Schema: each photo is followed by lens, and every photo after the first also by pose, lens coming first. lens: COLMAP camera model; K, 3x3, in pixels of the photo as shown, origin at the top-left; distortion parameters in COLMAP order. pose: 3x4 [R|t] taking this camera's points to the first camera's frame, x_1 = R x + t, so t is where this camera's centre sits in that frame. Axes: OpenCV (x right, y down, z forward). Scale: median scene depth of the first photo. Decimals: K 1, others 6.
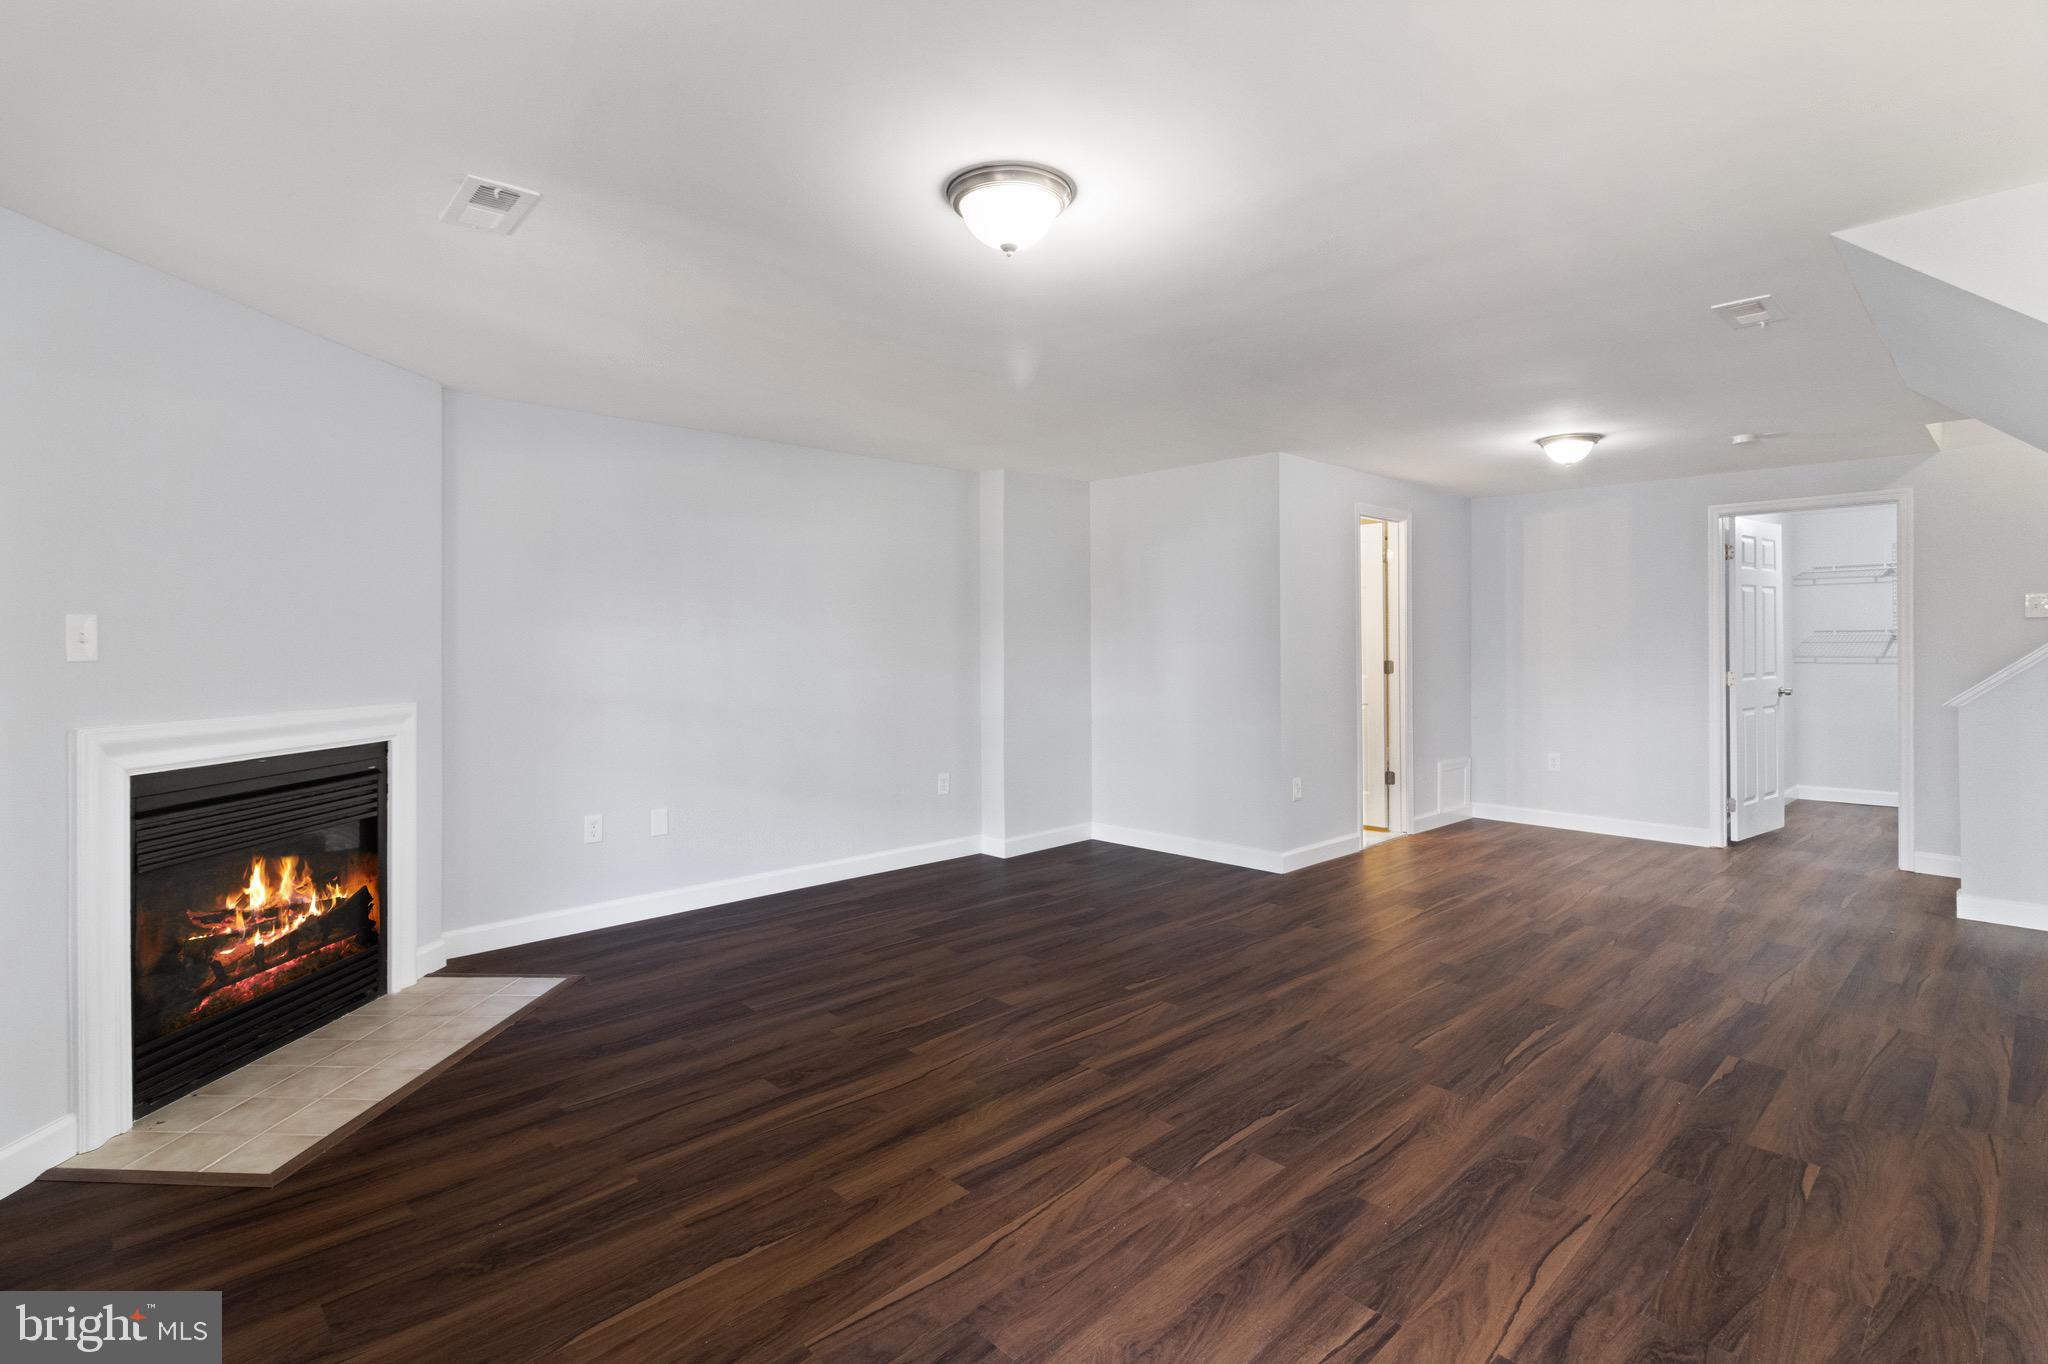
lens RADIAL K [[962.8, 0, 1026.7], [0, 962.8, 682.5], [0, 0, 1]] dist [0.000672, -0.001068]
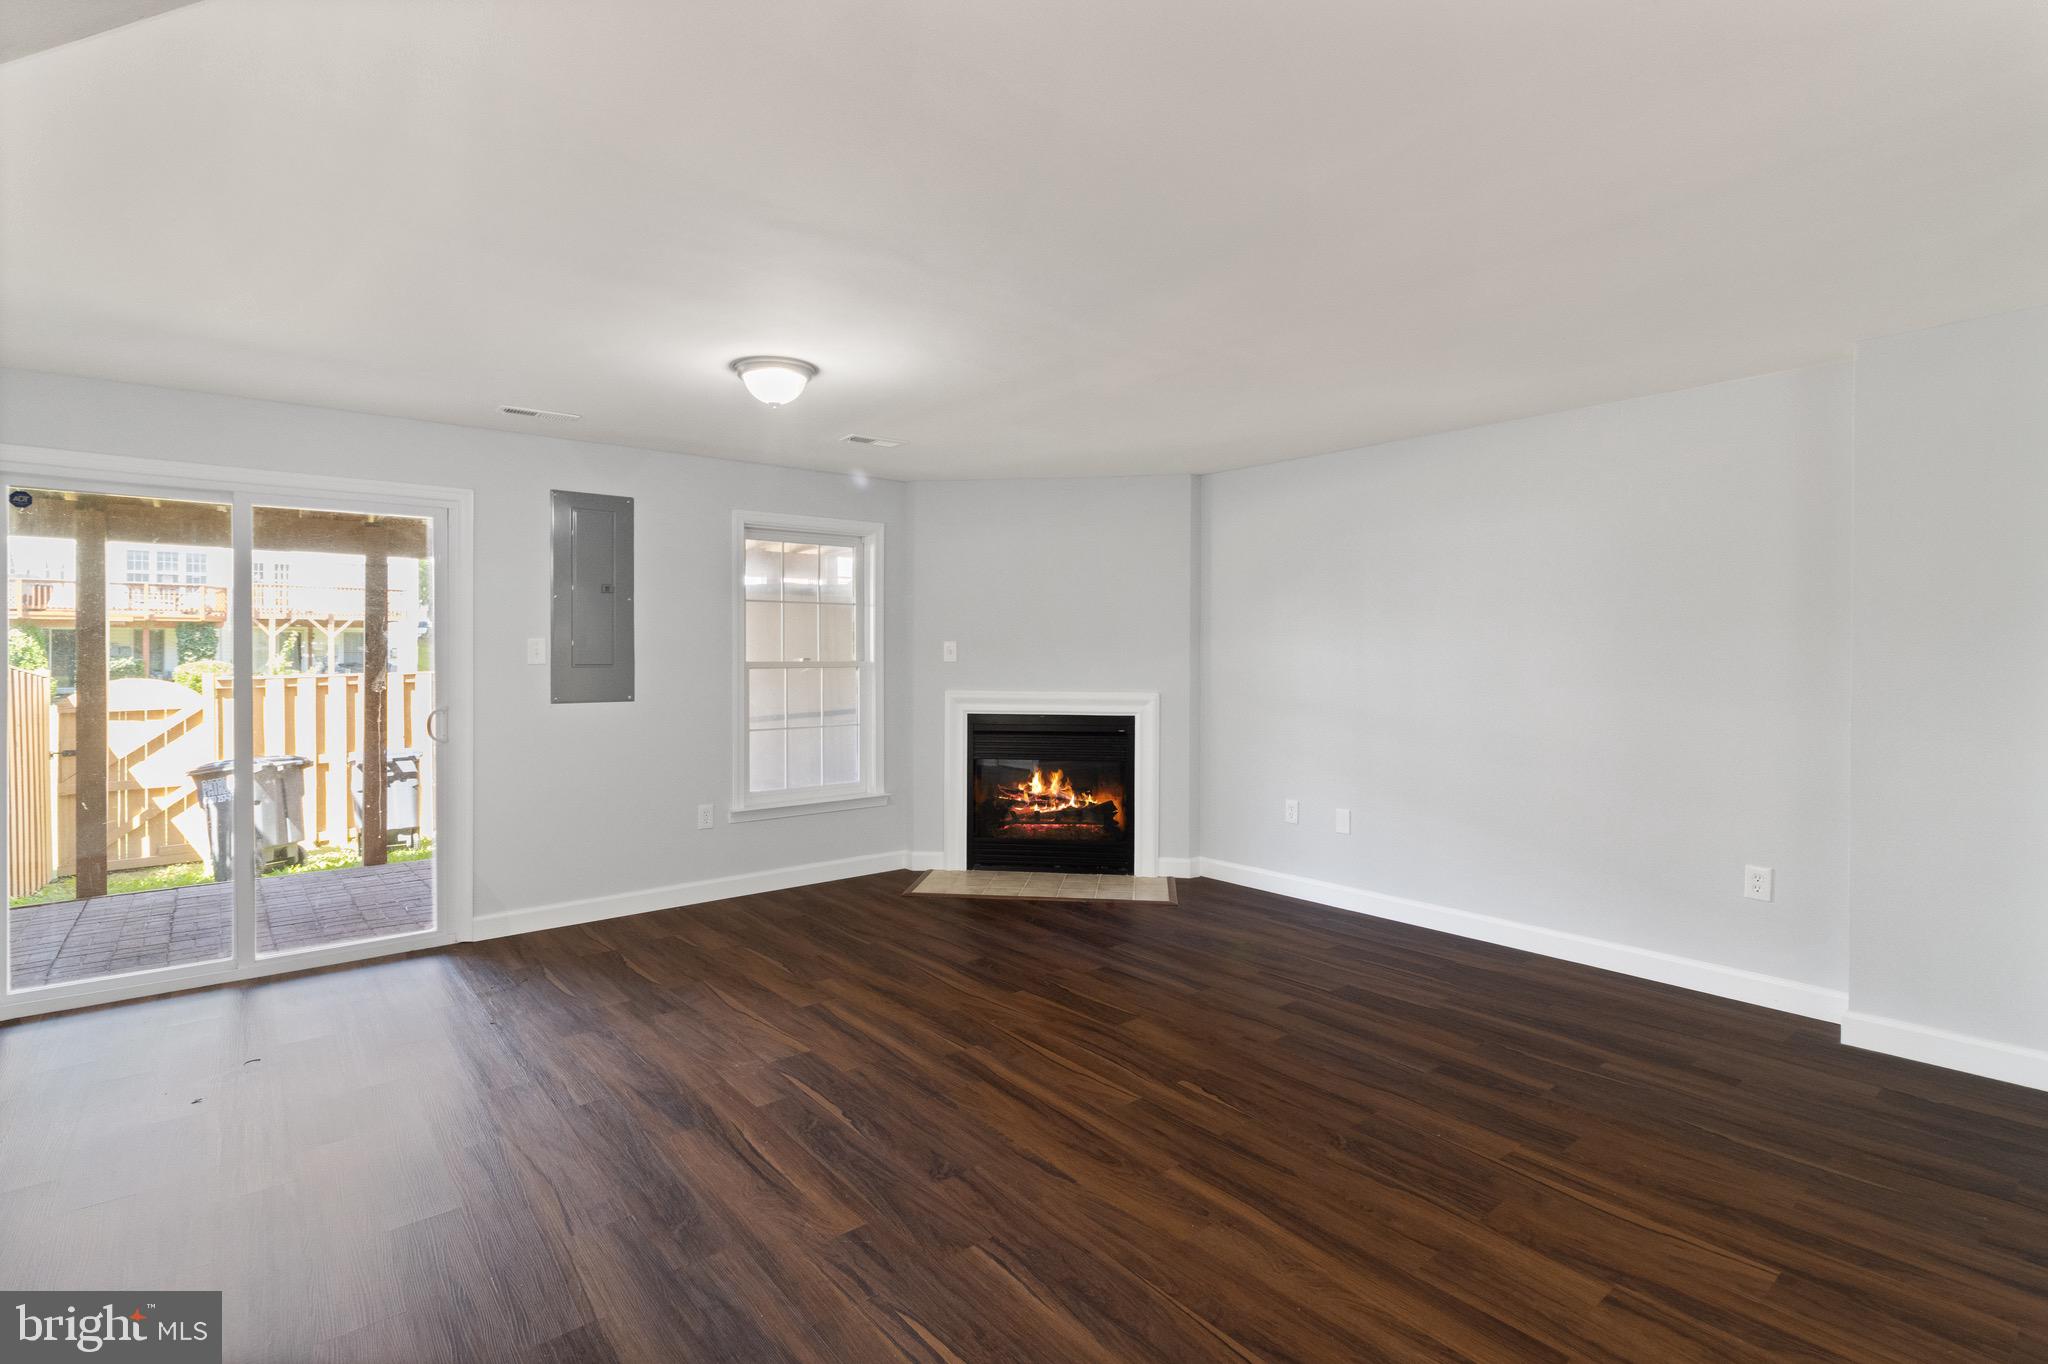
lens RADIAL K [[962.8, 0, 1020.9], [0, 962.8, 686.8], [0, 0, 1]] dist [0.000672, -0.001068]
pose [[-0.067590, 0.040085, -0.996908, 1.147171], [-0.042512, 0.998169, 0.043018, -0.058800], [0.996807, 0.045288, -0.065762, 1.129900]]
